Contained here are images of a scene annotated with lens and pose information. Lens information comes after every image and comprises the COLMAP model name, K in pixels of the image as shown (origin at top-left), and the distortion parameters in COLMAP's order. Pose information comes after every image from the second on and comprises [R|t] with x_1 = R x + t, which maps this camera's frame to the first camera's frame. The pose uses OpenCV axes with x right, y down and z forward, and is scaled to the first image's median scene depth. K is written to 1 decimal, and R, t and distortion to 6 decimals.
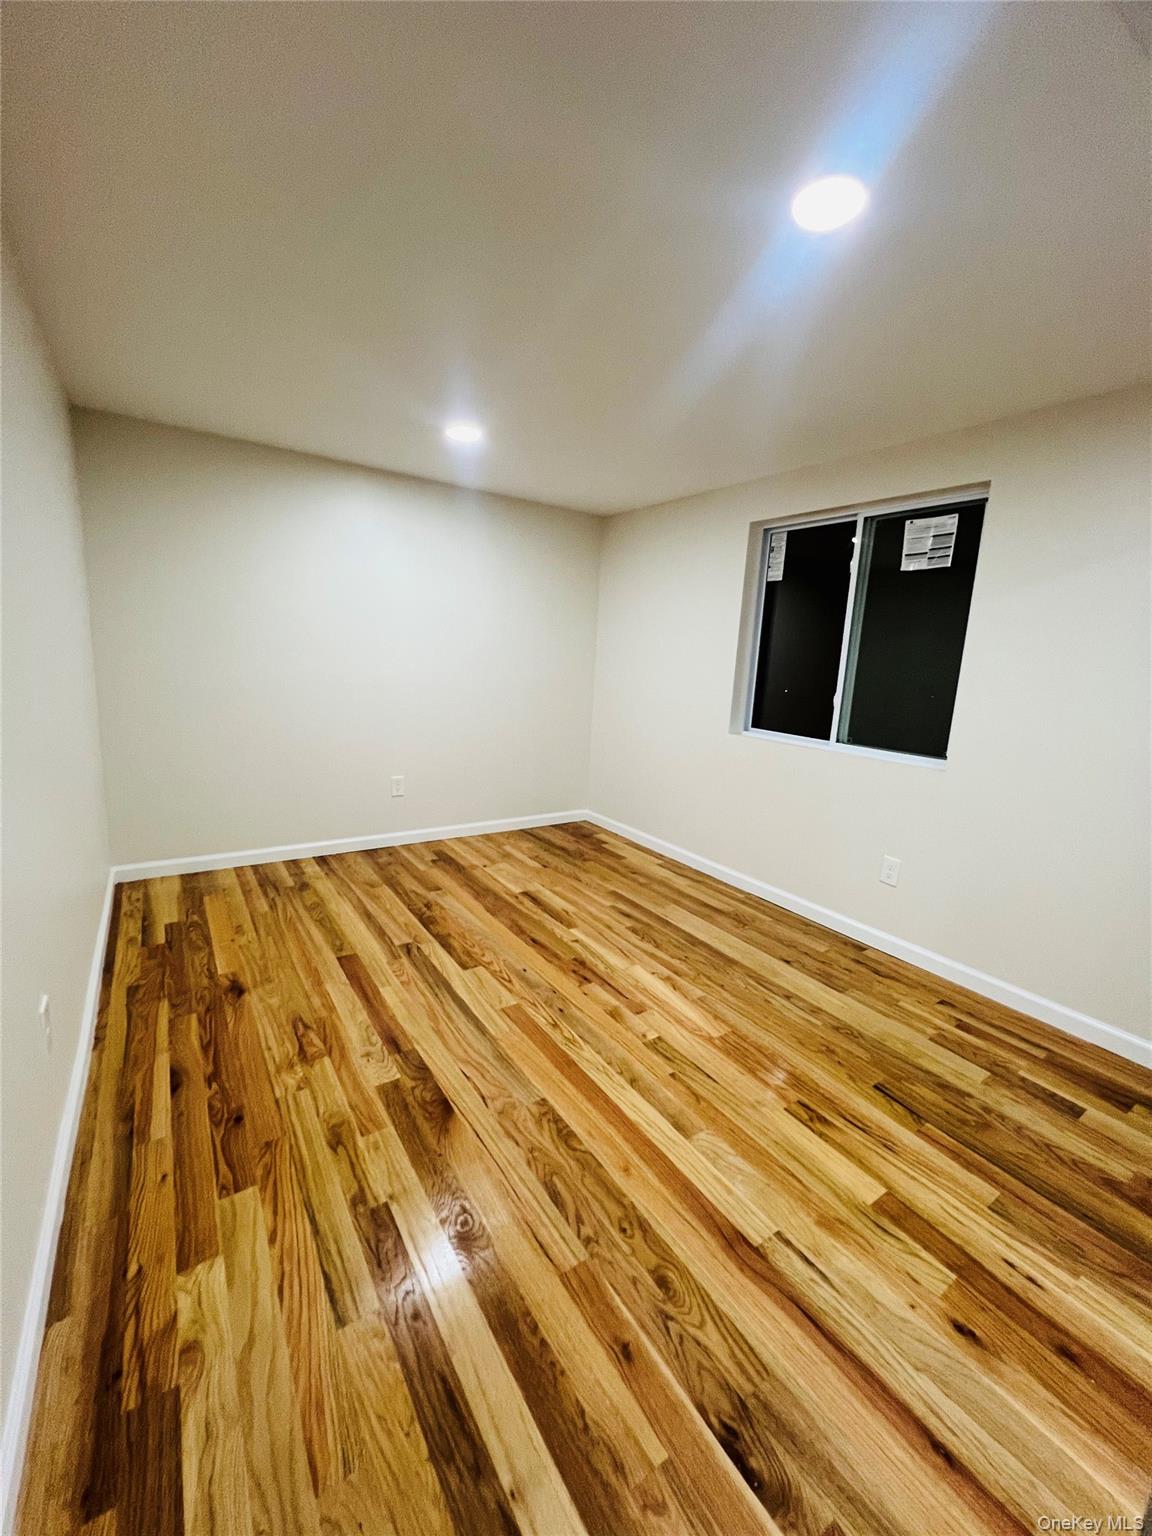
lens RADIAL K [[614.8, 0, 578.3], [0, 614.8, 772.4], [0, 0, 1]] dist [-0.002868, 0.000235]
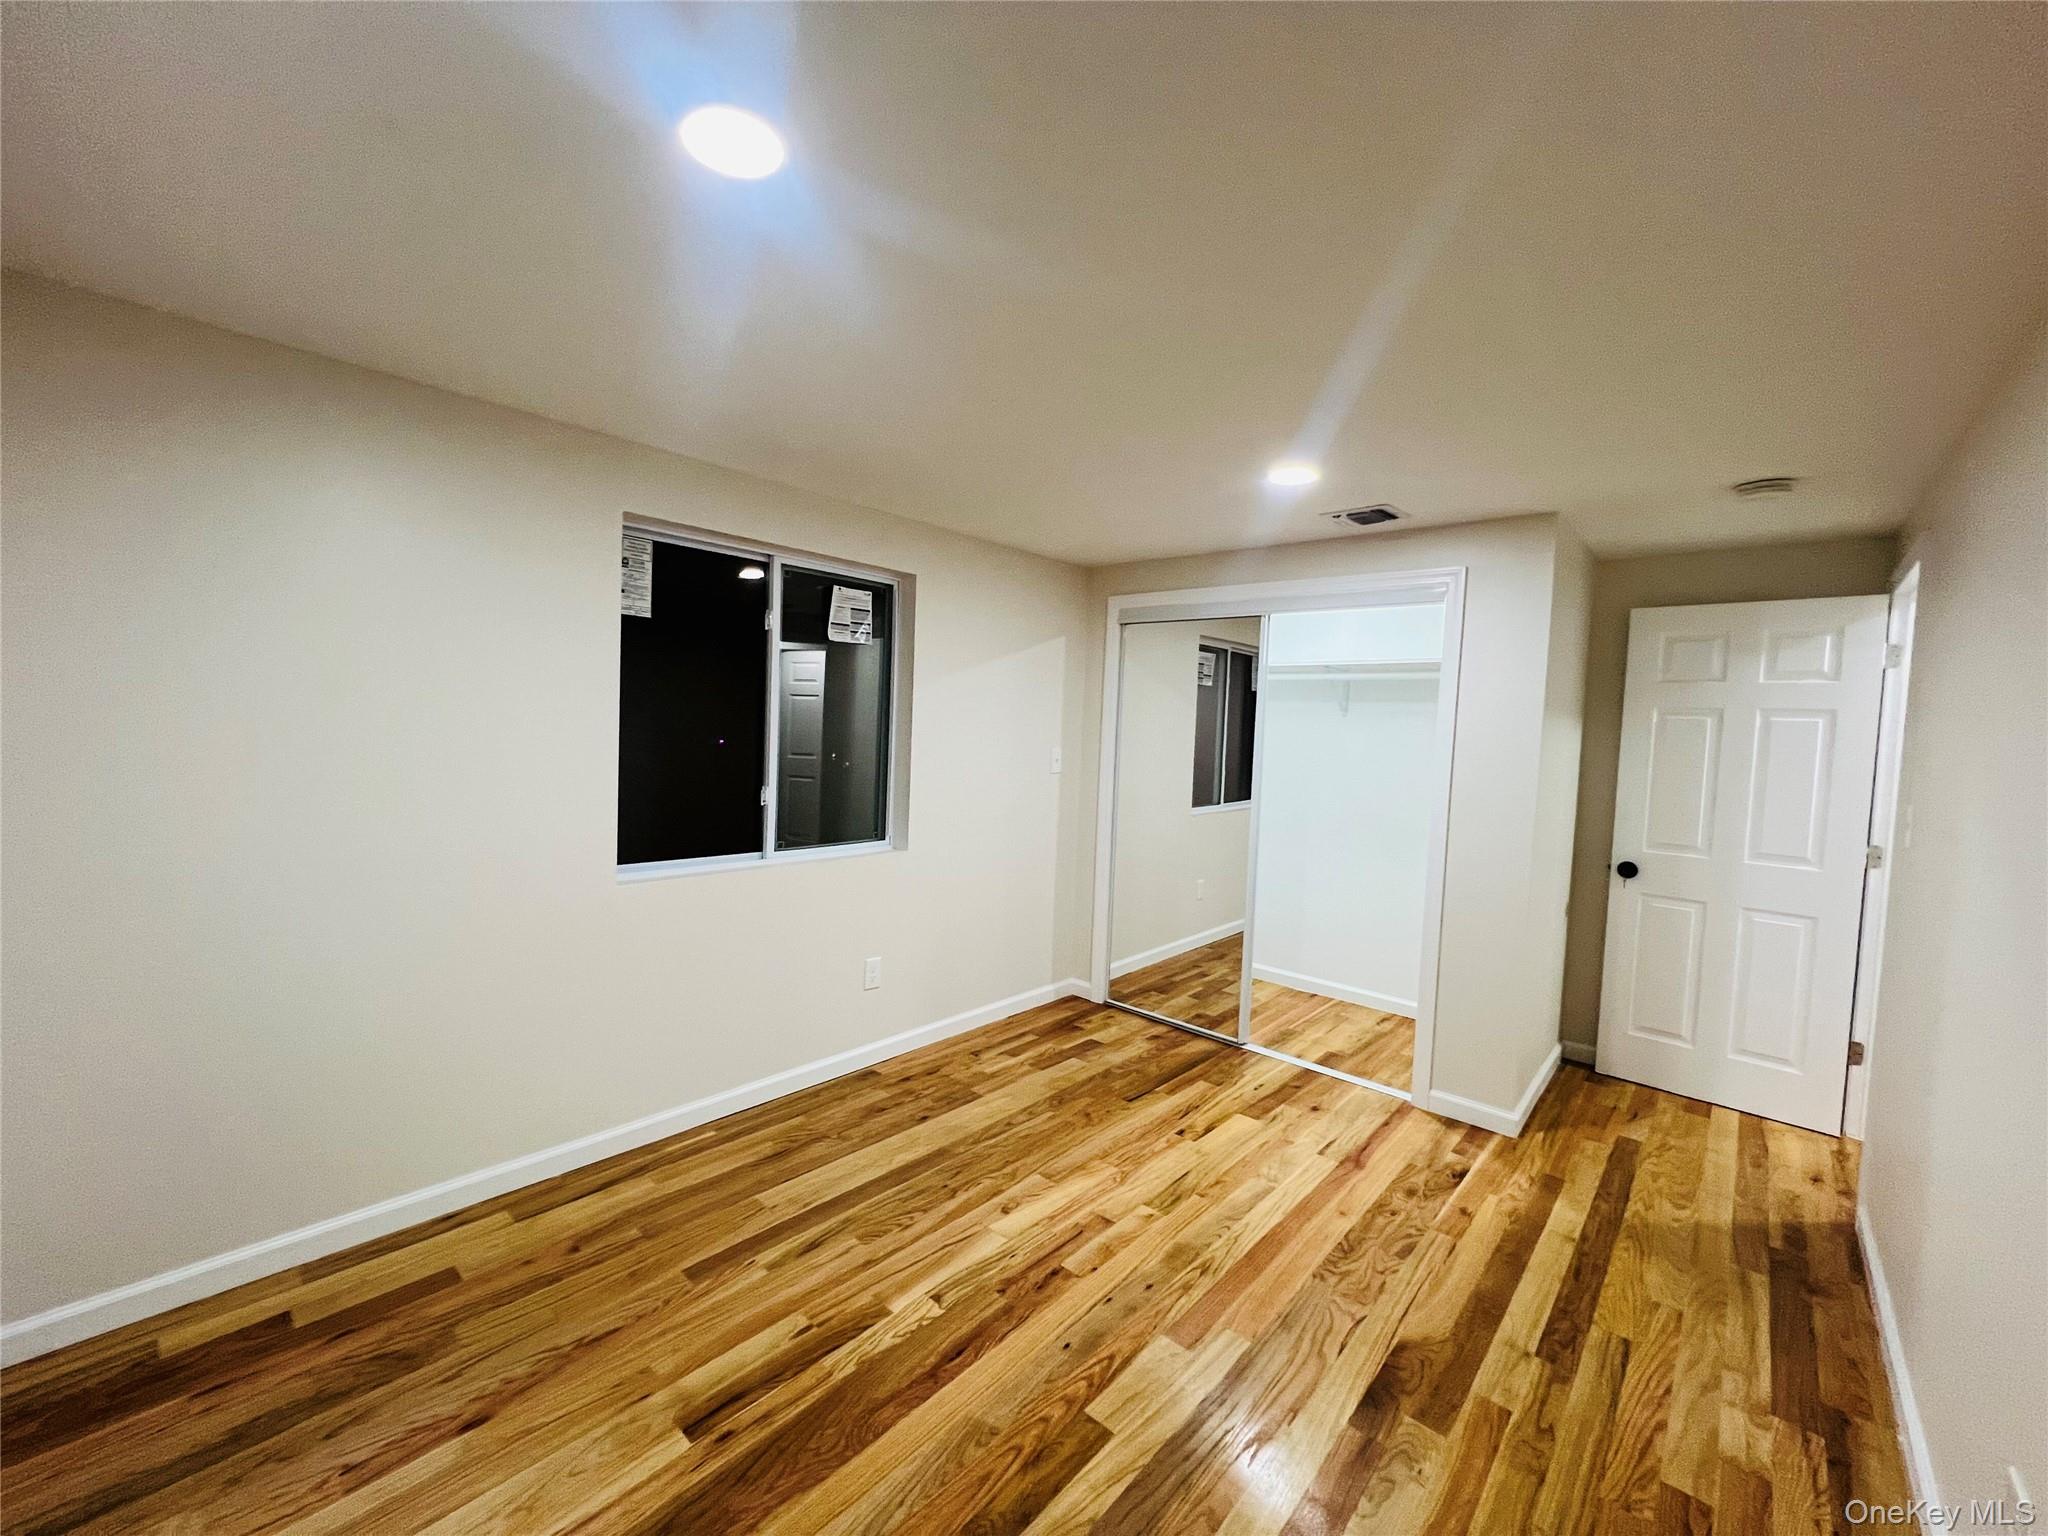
lens RADIAL K [[821.2, 0, 1025.9], [0, 821.2, 762.7], [0, 0, 1]] dist [-0.004060, 0.000902]
pose [[-0.243684, -0.107552, 0.963873, -0.790963], [0.131455, 0.980998, 0.142697, -0.334041], [-0.960905, 0.161479, -0.224915, 1.189360]]
